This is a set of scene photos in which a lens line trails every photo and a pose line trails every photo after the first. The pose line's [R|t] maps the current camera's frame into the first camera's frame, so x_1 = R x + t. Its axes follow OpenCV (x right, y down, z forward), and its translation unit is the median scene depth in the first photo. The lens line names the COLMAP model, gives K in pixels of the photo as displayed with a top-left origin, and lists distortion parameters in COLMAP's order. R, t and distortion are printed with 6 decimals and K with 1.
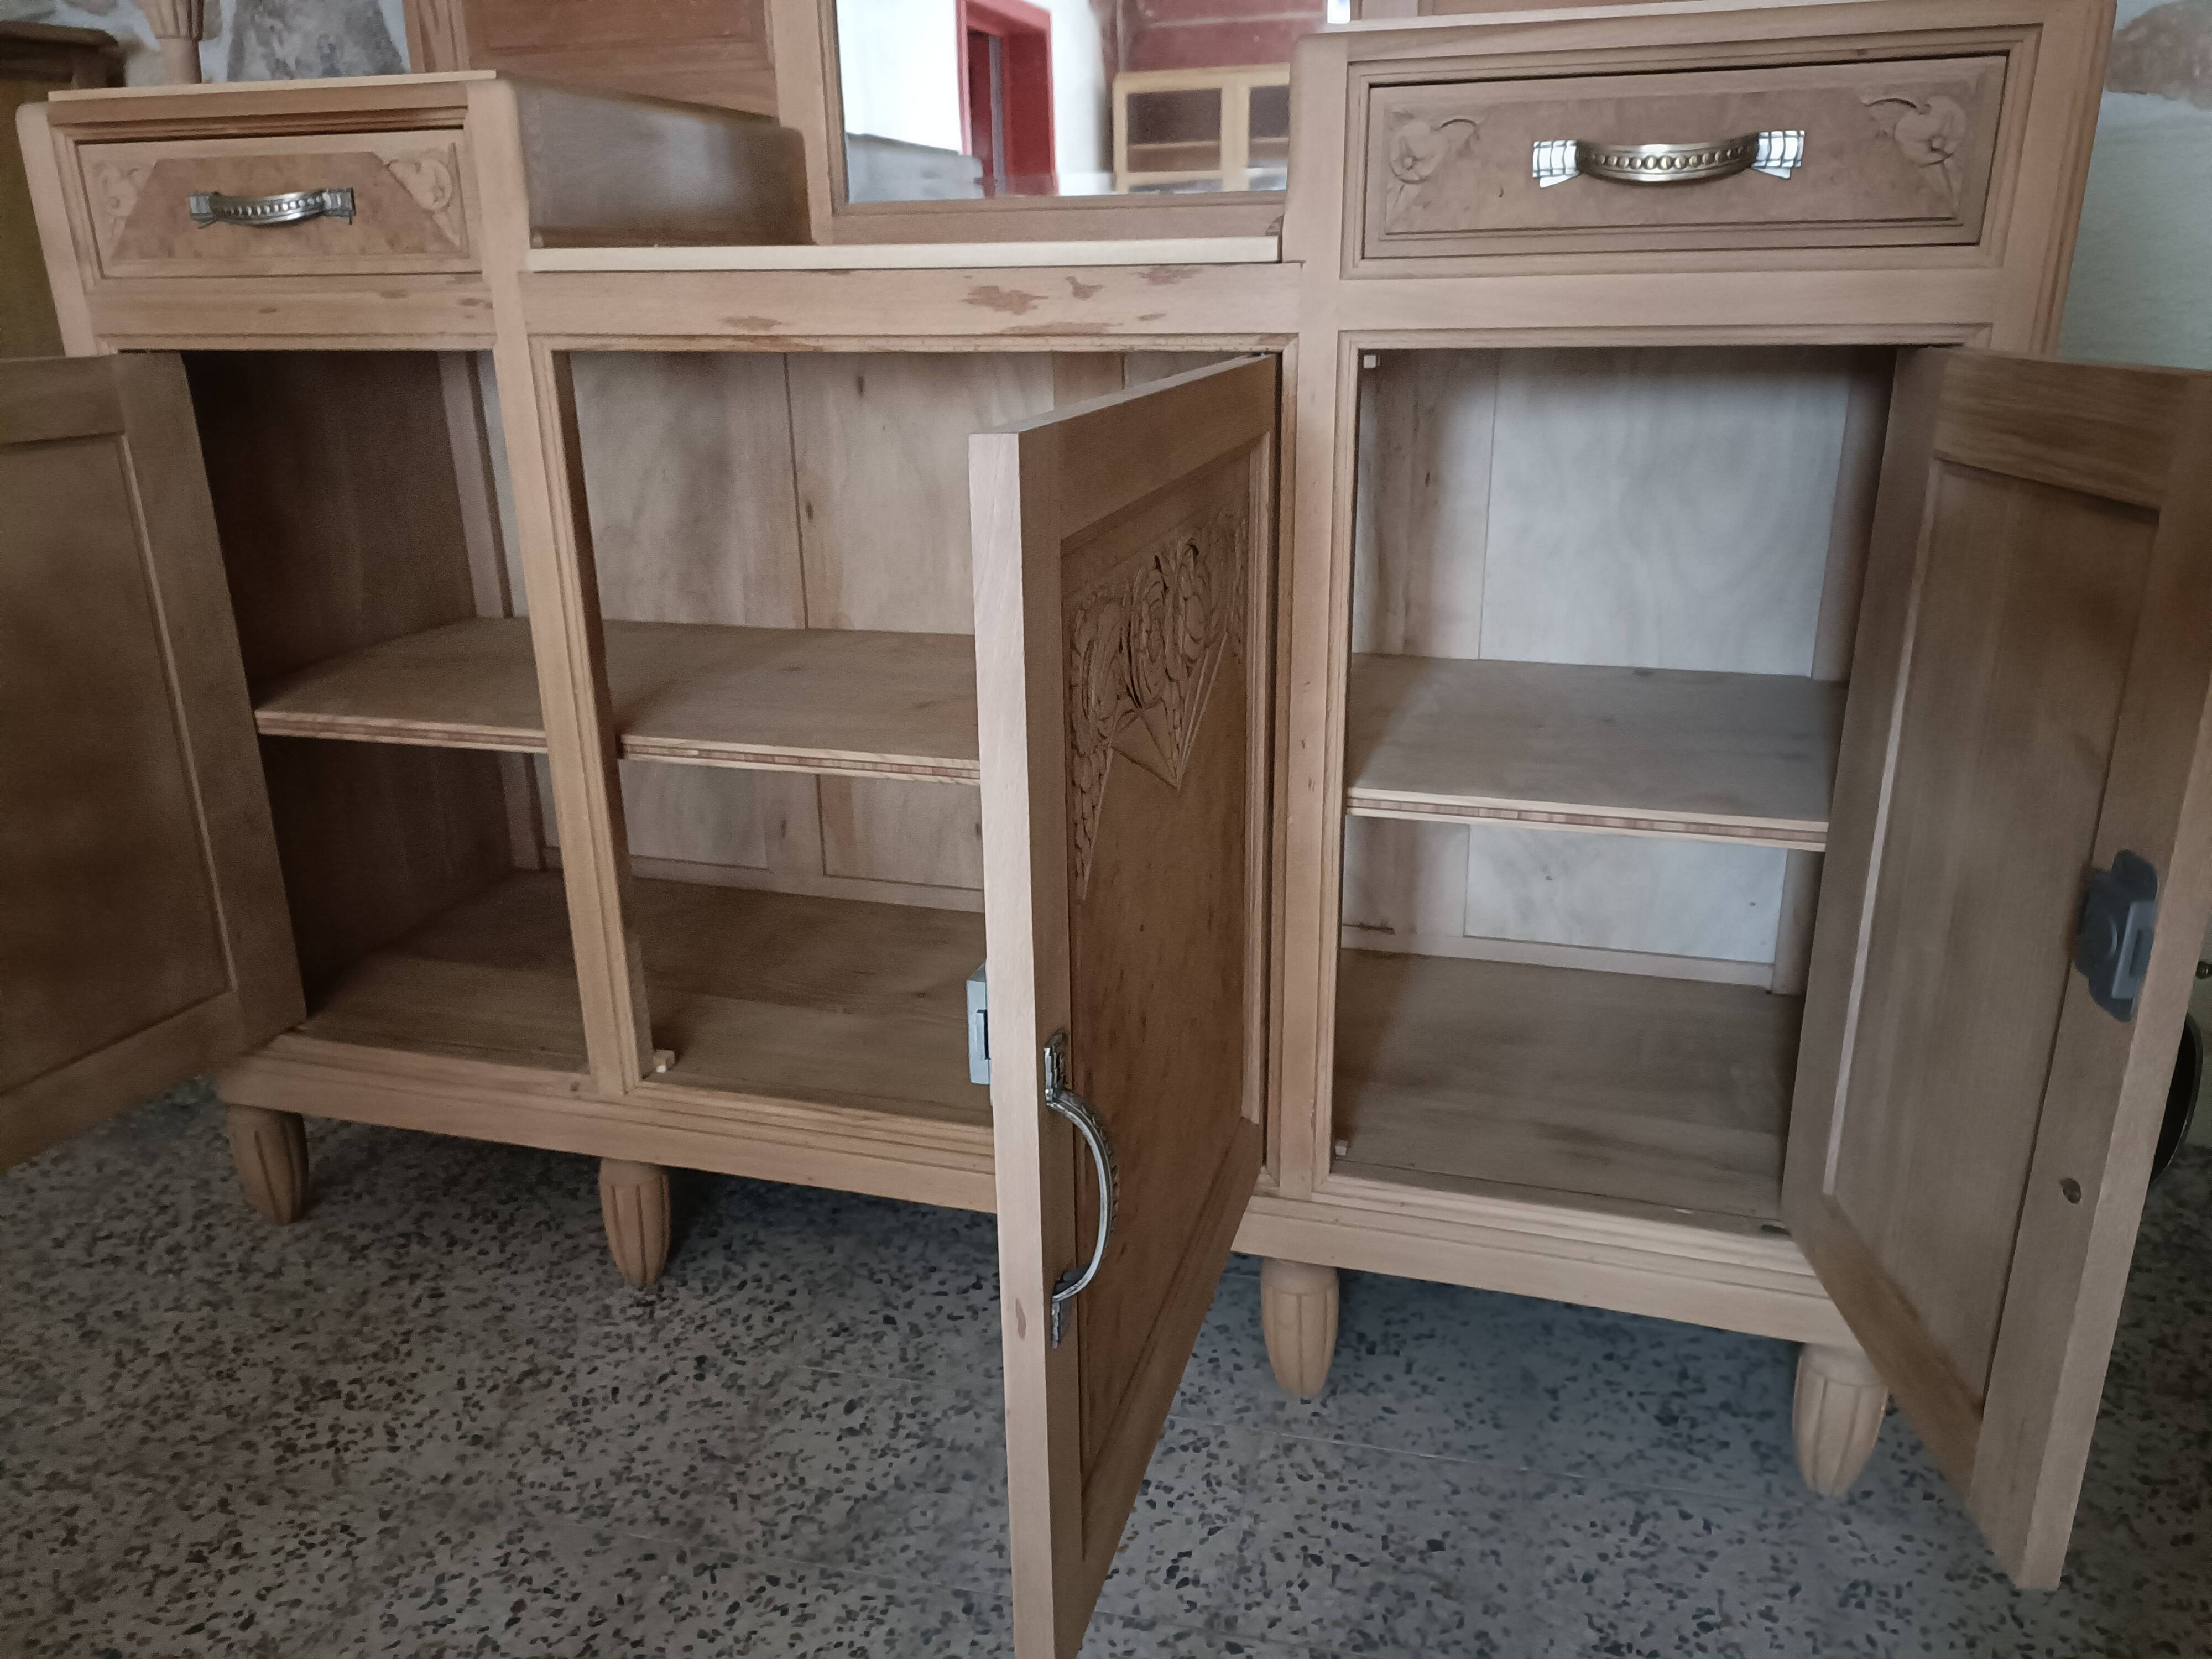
lens RADIAL K [[1611.9, 0, 1099.8], [0, 1611.9, 834.3], [0, 0, 1]] dist [0.050797, -0.044975]
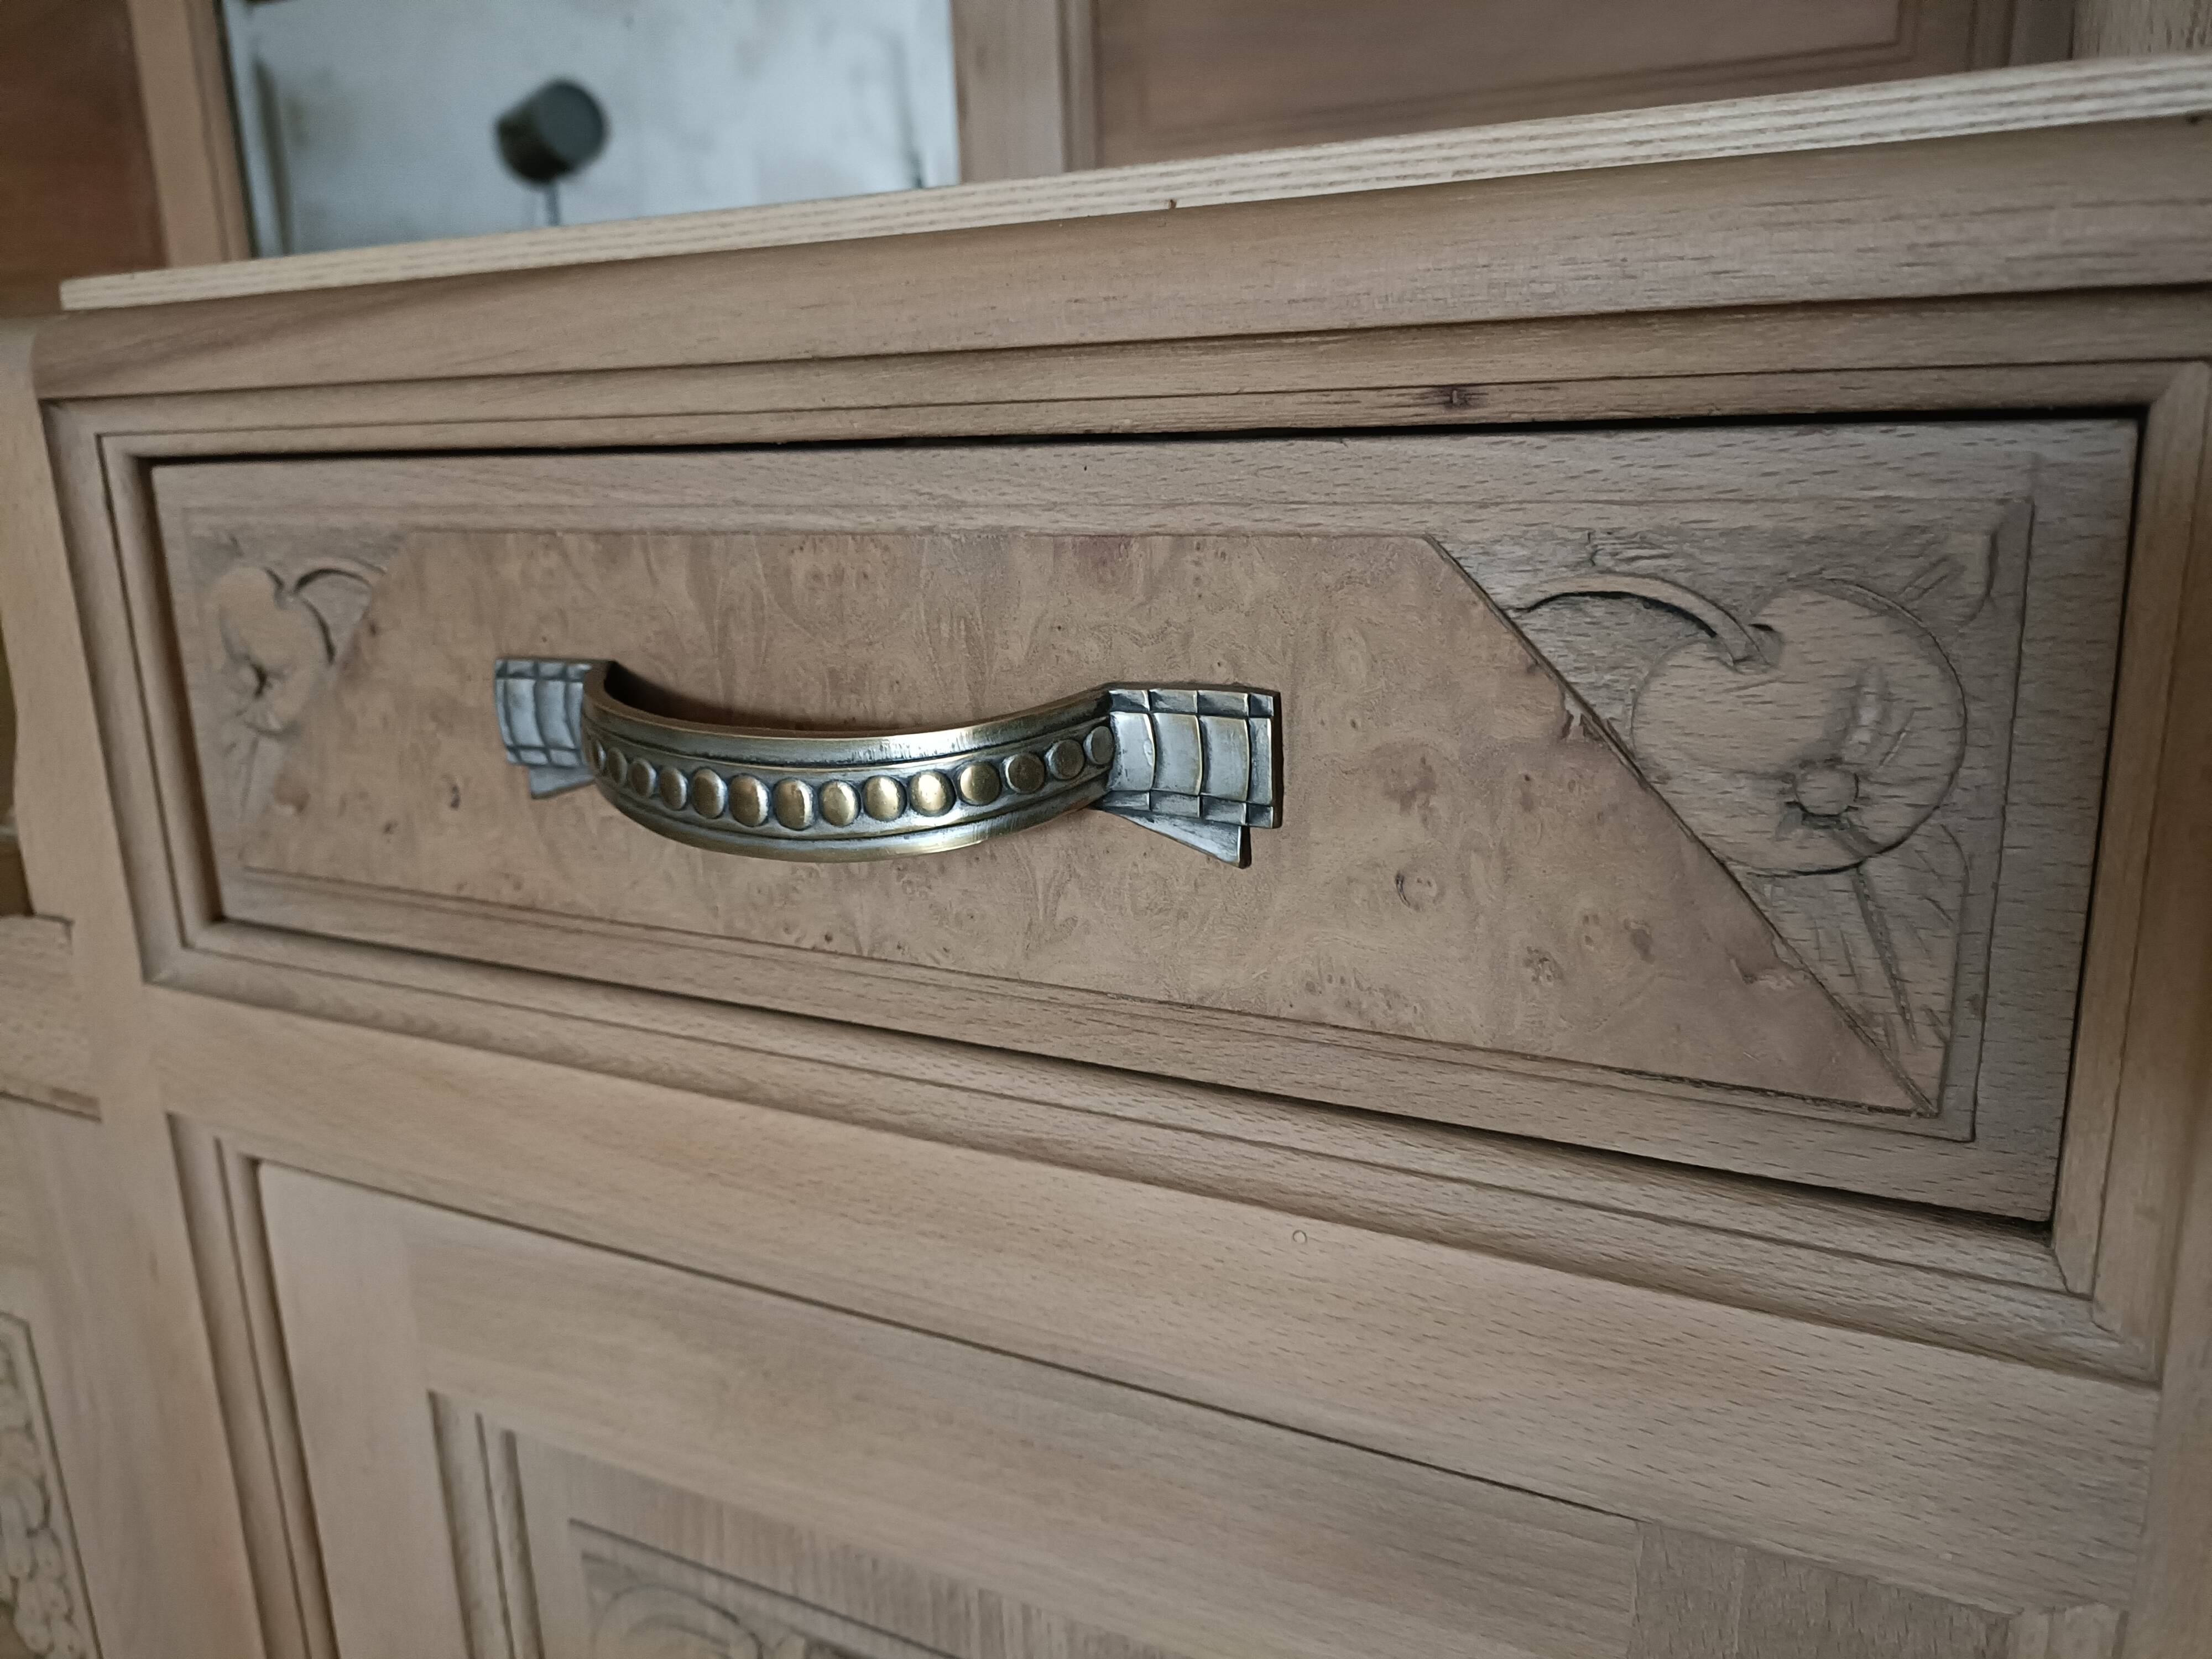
lens RADIAL K [[1660.7, 0, 1104.7], [0, 1660.7, 831.6], [0, 0, 1]] dist [0.006507, -0.008857]
pose [[0.982481, 0.030299, -0.183884, 0.345898], [-0.045221, 0.995966, -0.077506, -0.298297], [0.180794, 0.084463, 0.979887, 0.577140]]
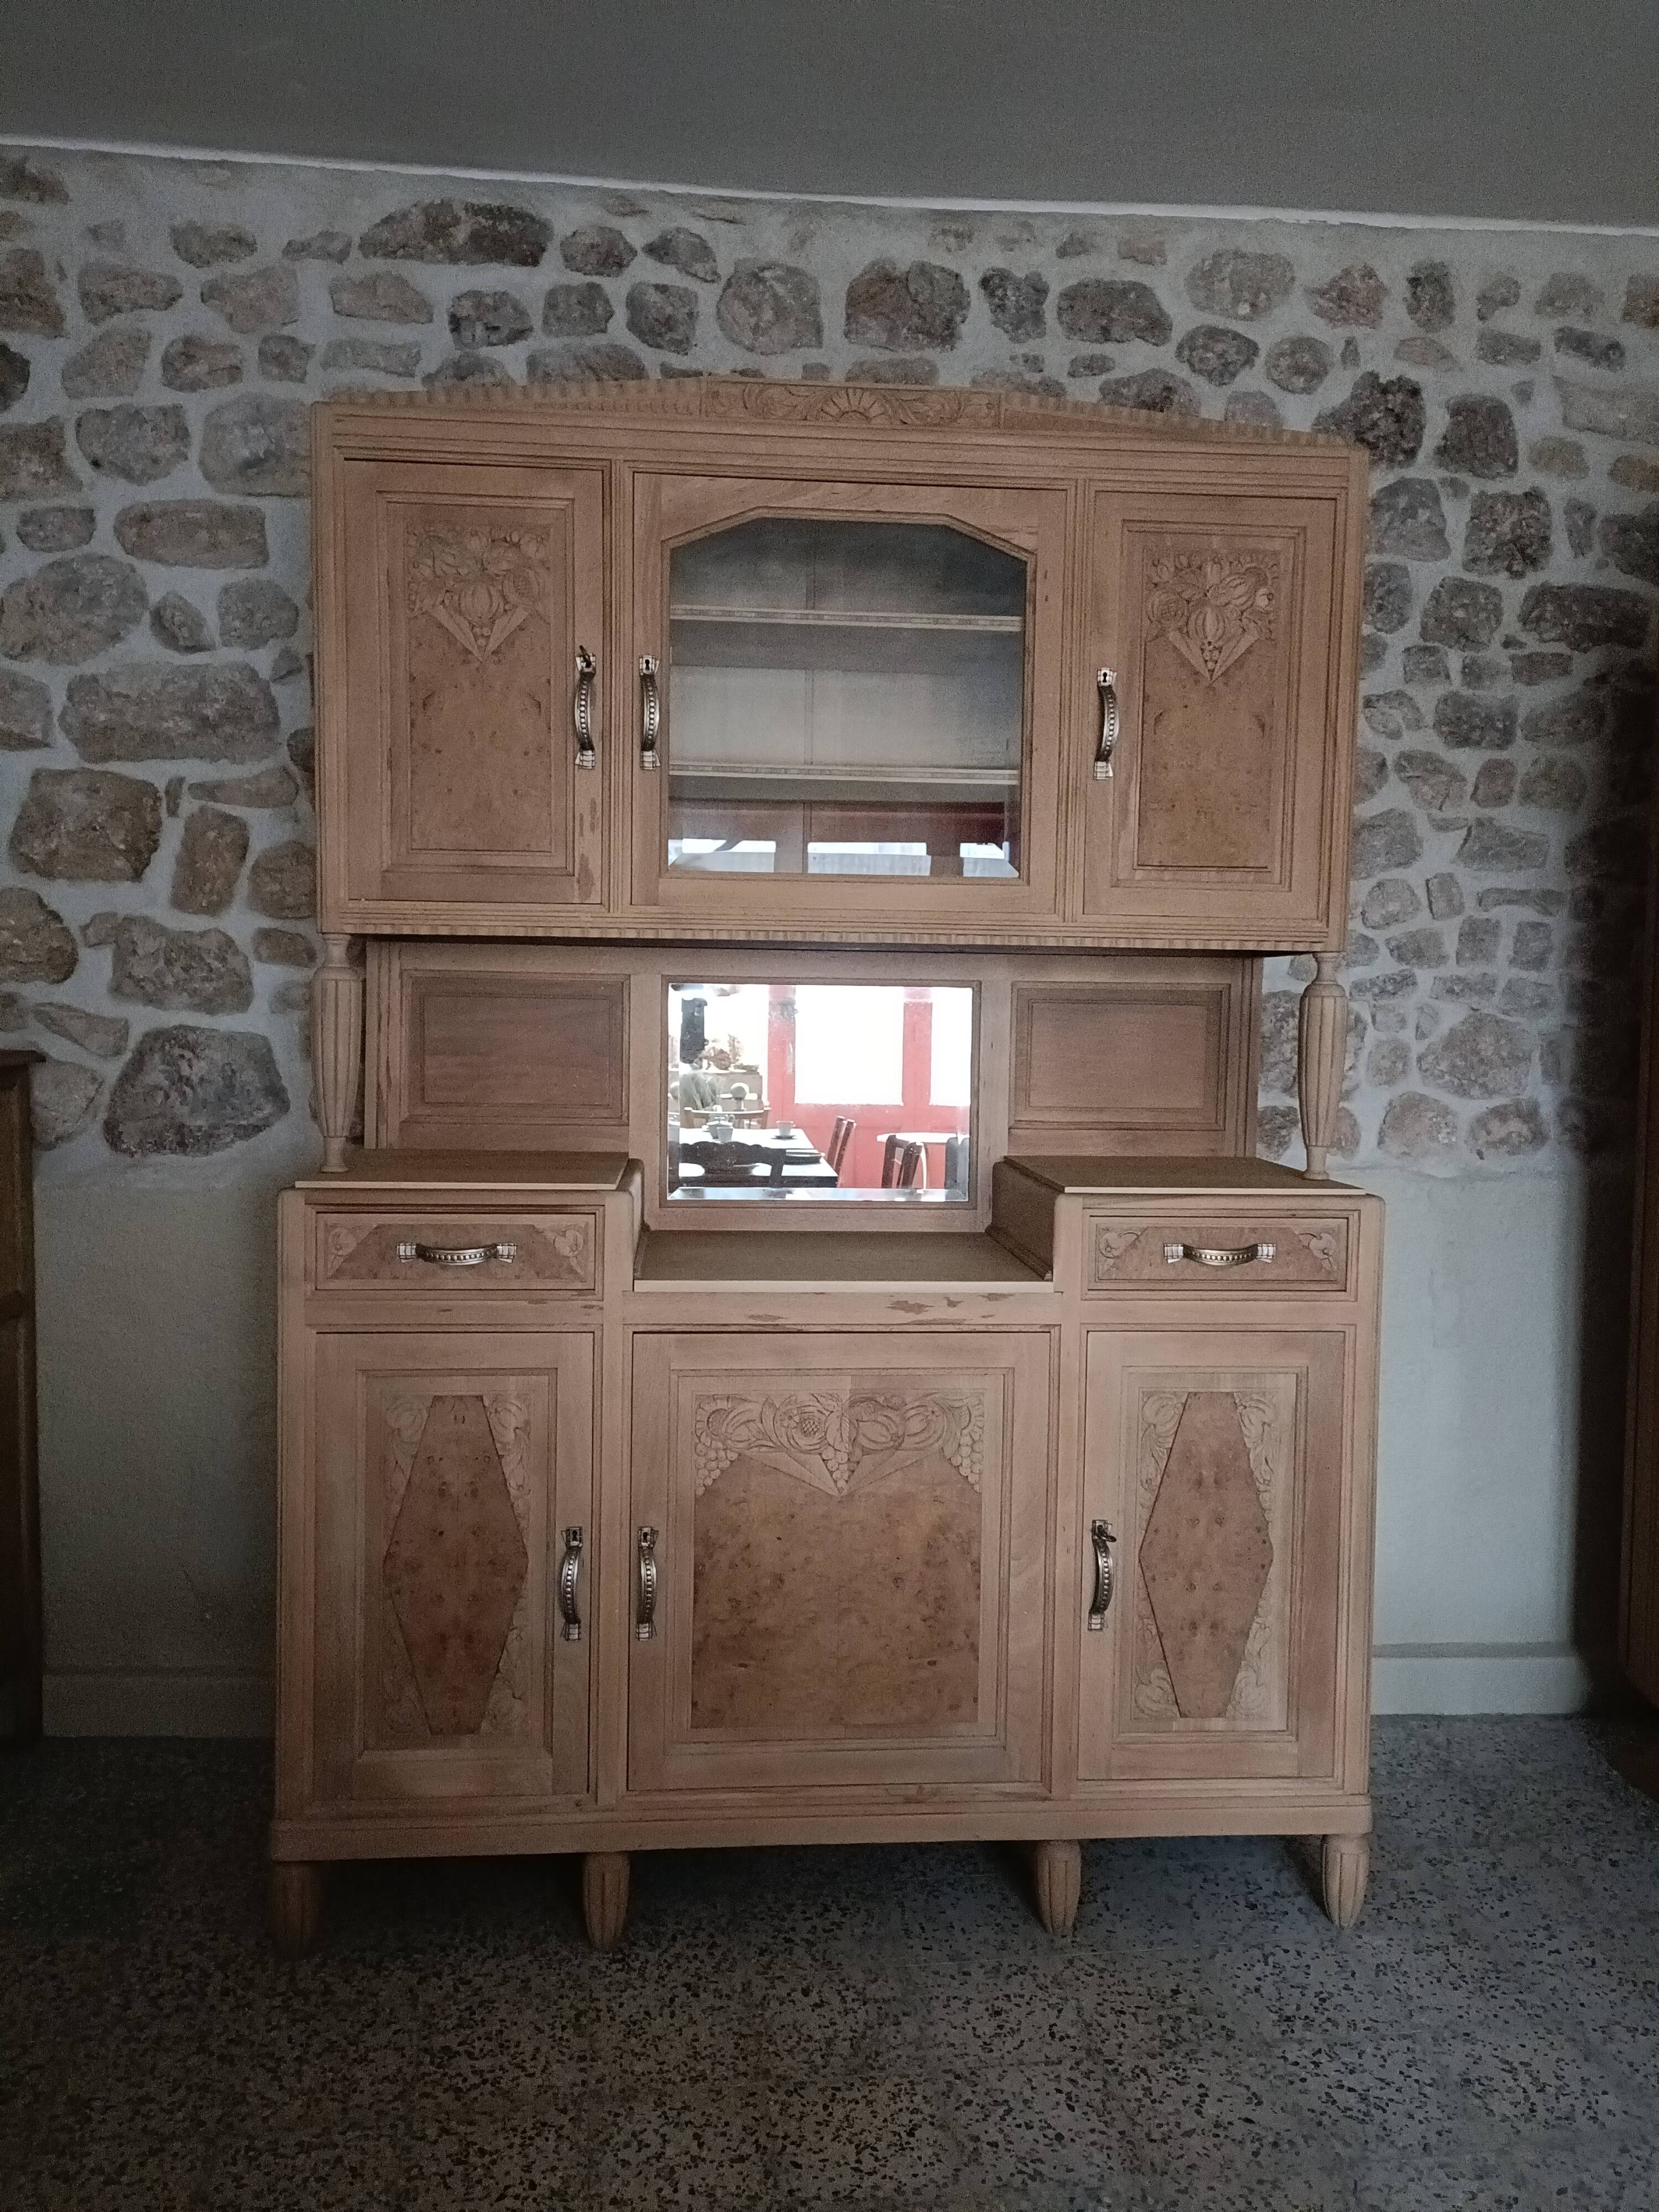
lens RADIAL K [[1611.9, 0, 818.7], [0, 1611.9, 1100.1], [0, 0, 1]] dist [0.050797, -0.044975]
pose [[0.933062, 0.008536, 0.359613, -0.768435], [0.089011, 0.963149, -0.253812, -0.077745], [-0.348528, 0.268832, 0.897919, -0.686929]]
